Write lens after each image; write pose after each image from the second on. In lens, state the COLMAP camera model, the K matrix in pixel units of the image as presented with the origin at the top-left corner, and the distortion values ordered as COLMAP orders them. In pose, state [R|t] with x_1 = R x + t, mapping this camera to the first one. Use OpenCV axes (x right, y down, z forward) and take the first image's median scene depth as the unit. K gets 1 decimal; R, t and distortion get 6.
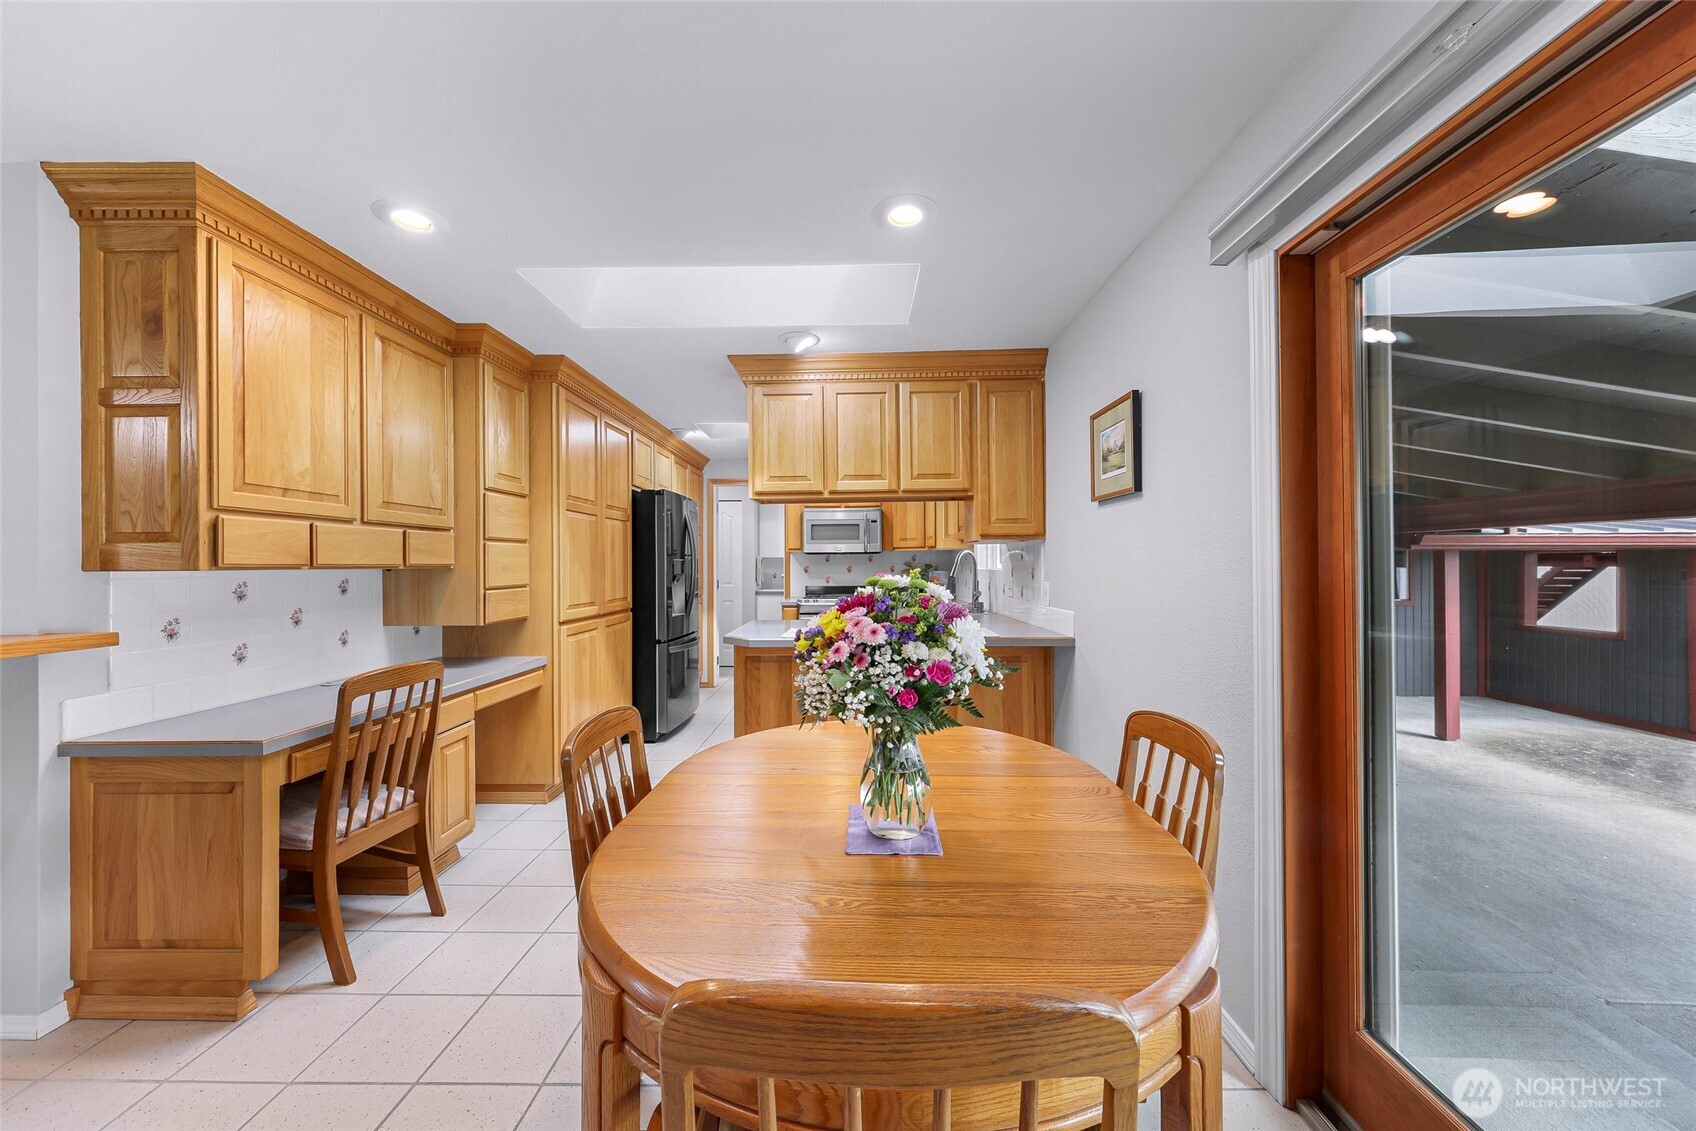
lens RADIAL K [[631.1, 0, 826.0], [0, 631.1, 558.7], [0, 0, 1]] dist [0.001312, -0.000006]
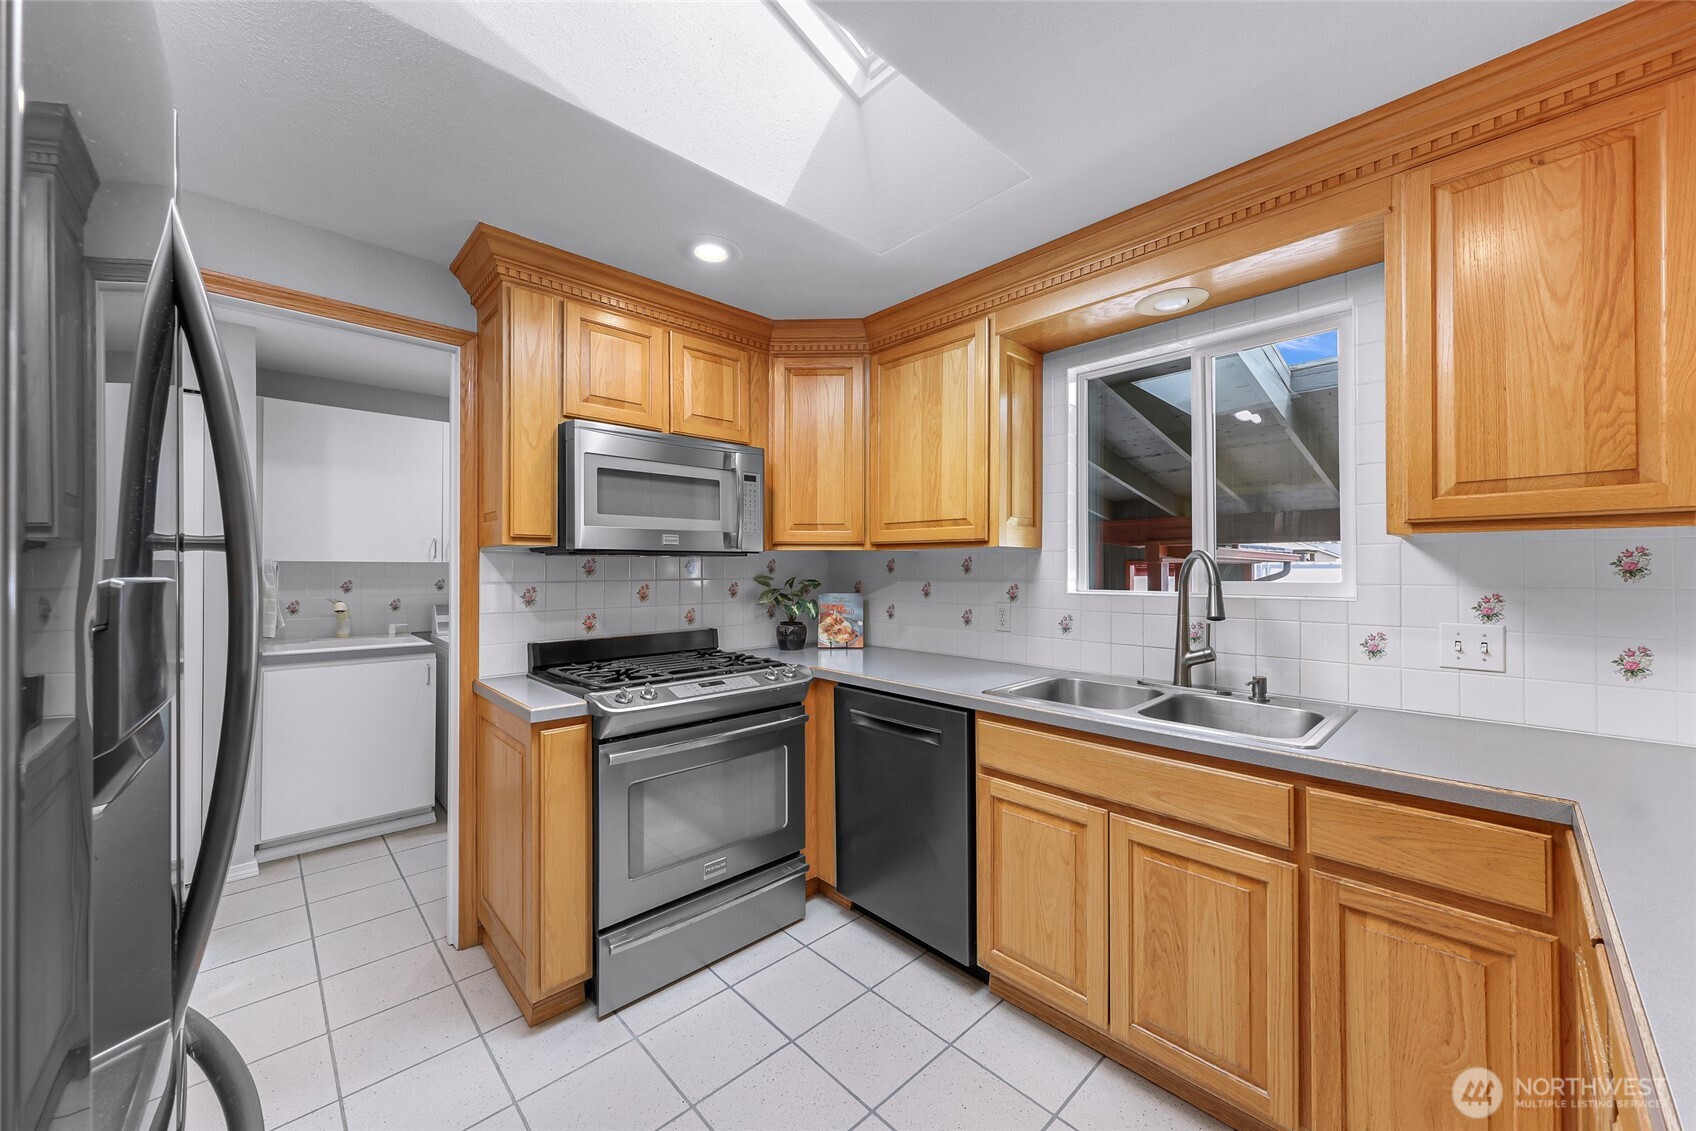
lens RADIAL K [[629.4, 0, 831.4], [0, 629.4, 565.4], [0, 0, 1]] dist [0.007246, 0.000038]
pose [[0.701396, 0.005432, 0.712751, -0.332070], [-0.005923, 0.999981, -0.001792, -0.002739], [-0.712747, -0.002965, 0.701415, 1.226784]]
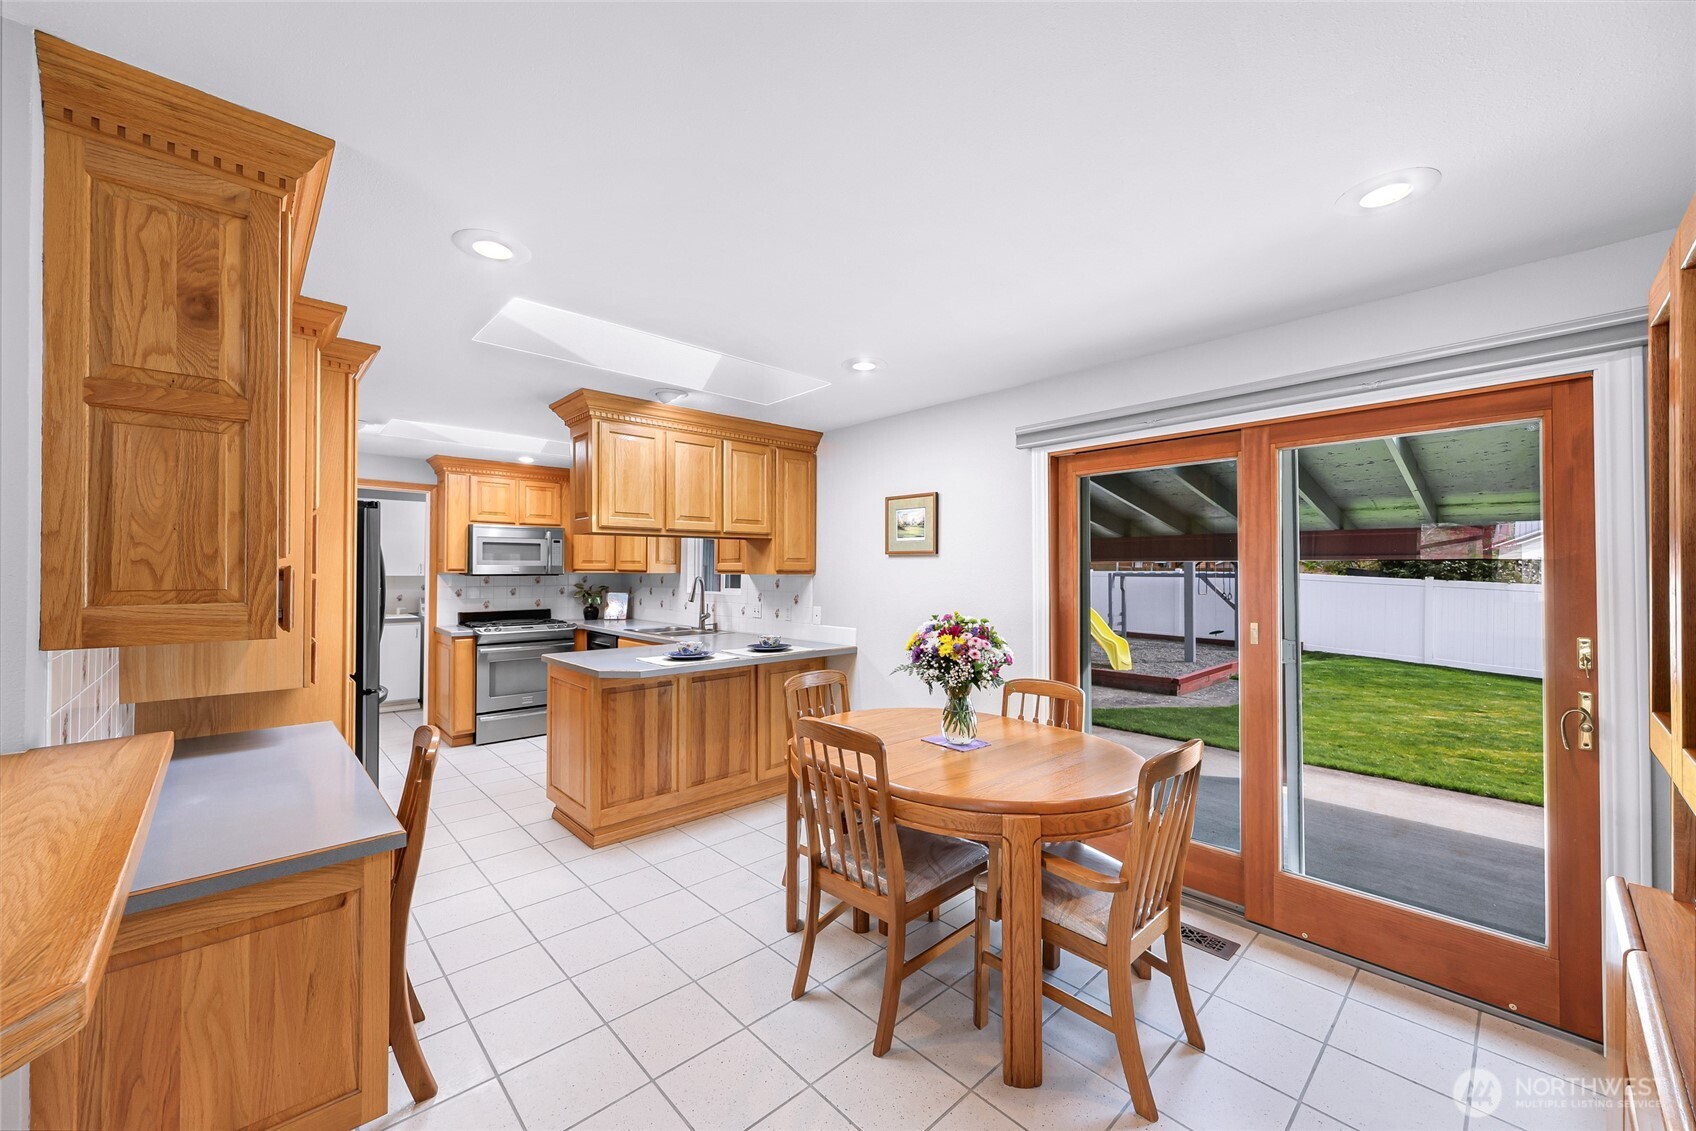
lens RADIAL K [[672.2, 0, 845.9], [0, 672.2, 556.3], [0, 0, 1]] dist [-0.001380, 0.000041]
pose [[0.705053, 0.022010, 0.708813, -0.613243], [-0.011498, 0.999742, -0.019607, -0.041570], [-0.709061, 0.005673, 0.705124, -0.046008]]
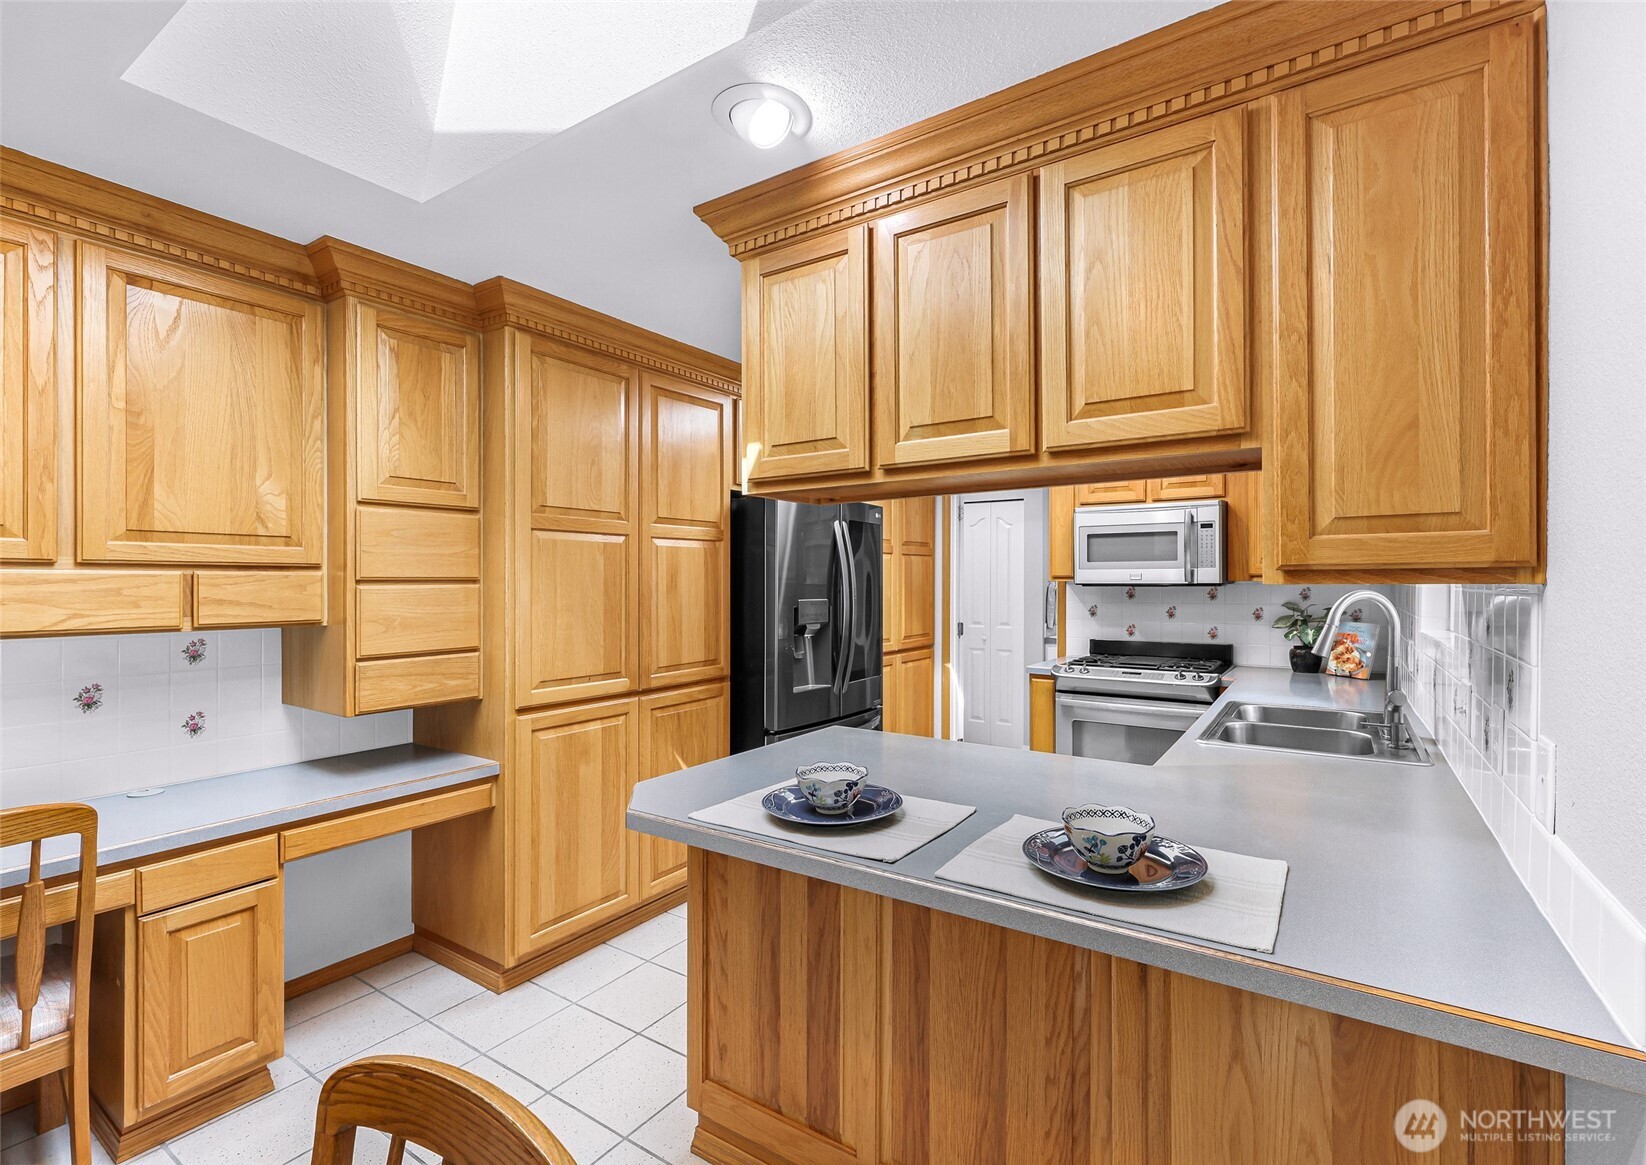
lens RADIAL K [[747.1, 0, 849.7], [0, 747.1, 579.9], [0, 0, 1]] dist [0.000493, -0.000030]
pose [[0.861939, 0.004100, -0.506995, 0.249365], [0.000476, 0.999960, 0.008895, -0.035570], [0.507012, -0.007908, 0.861903, 0.558513]]
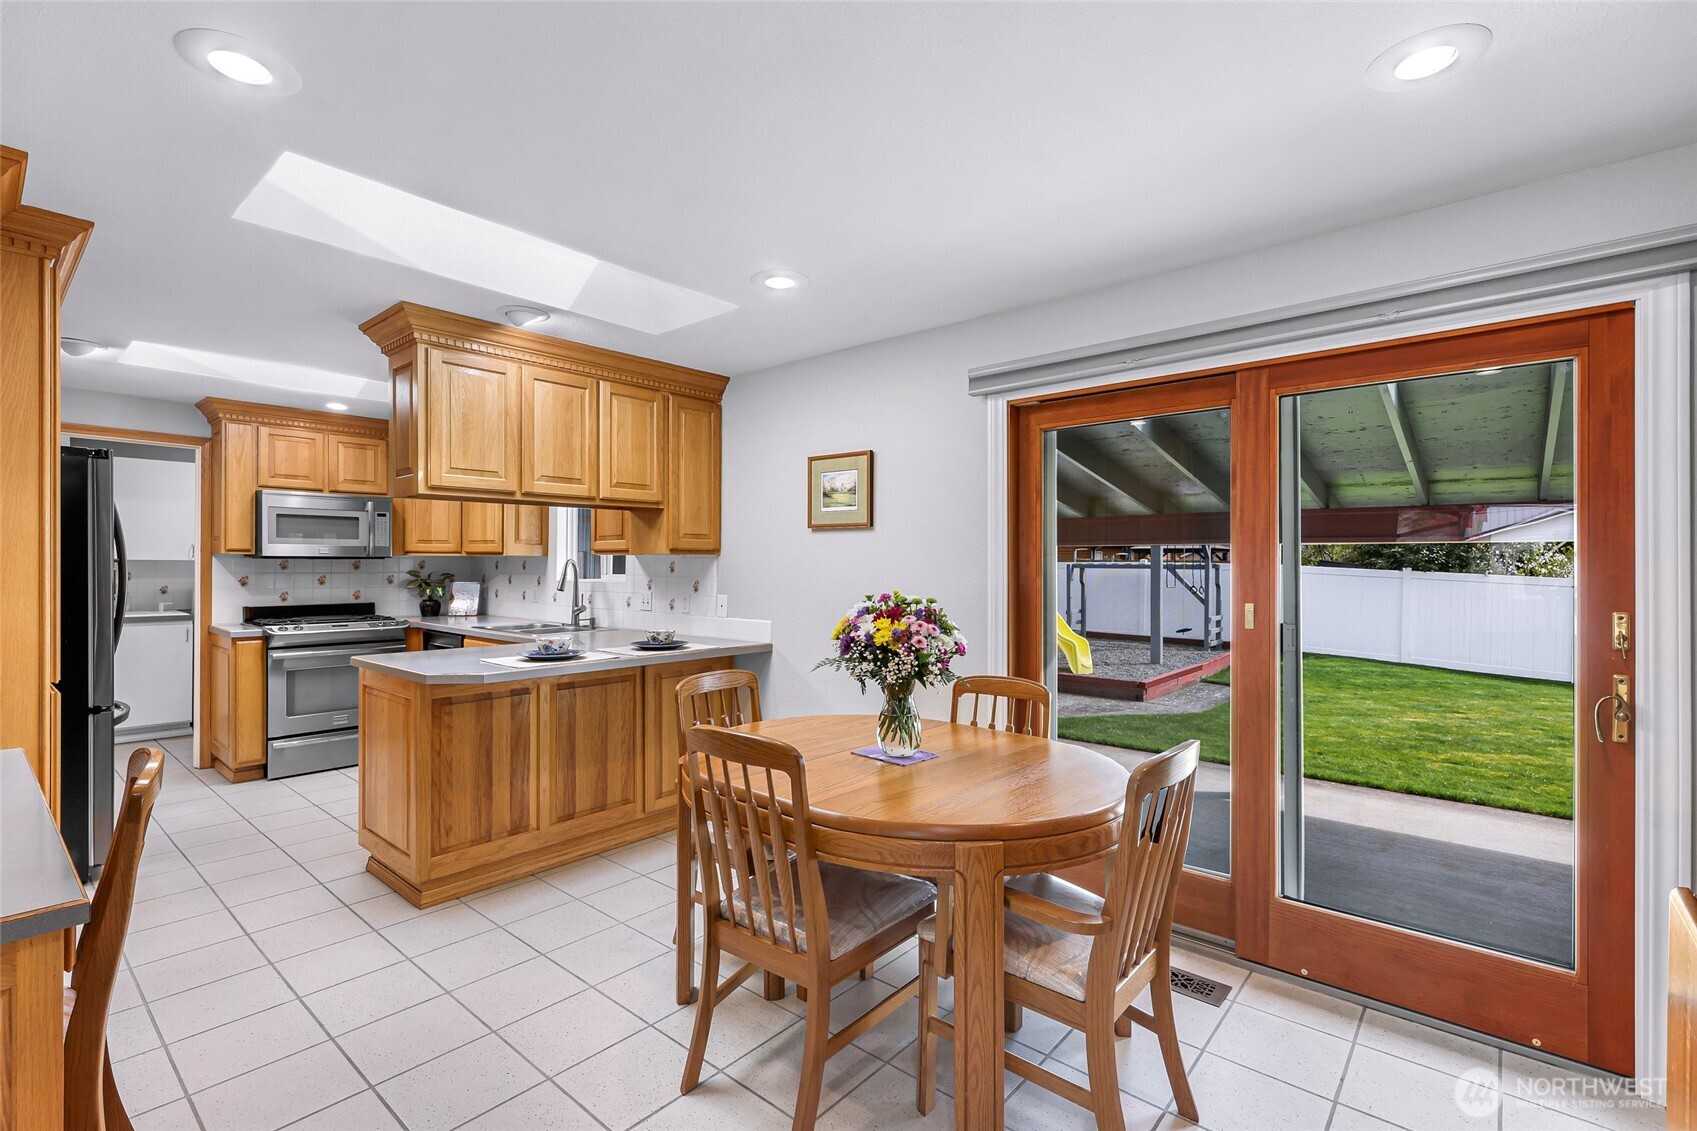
lens RADIAL K [[794.8, 0, 854.0], [0, 794.8, 567.0], [0, 0, 1]] dist [-0.001720, 0.000377]
pose [[0.619351, 0.005681, 0.785094, -0.563641], [-0.013419, 0.999904, 0.003352, -0.017315], [-0.785000, -0.012611, 0.619368, -0.006521]]
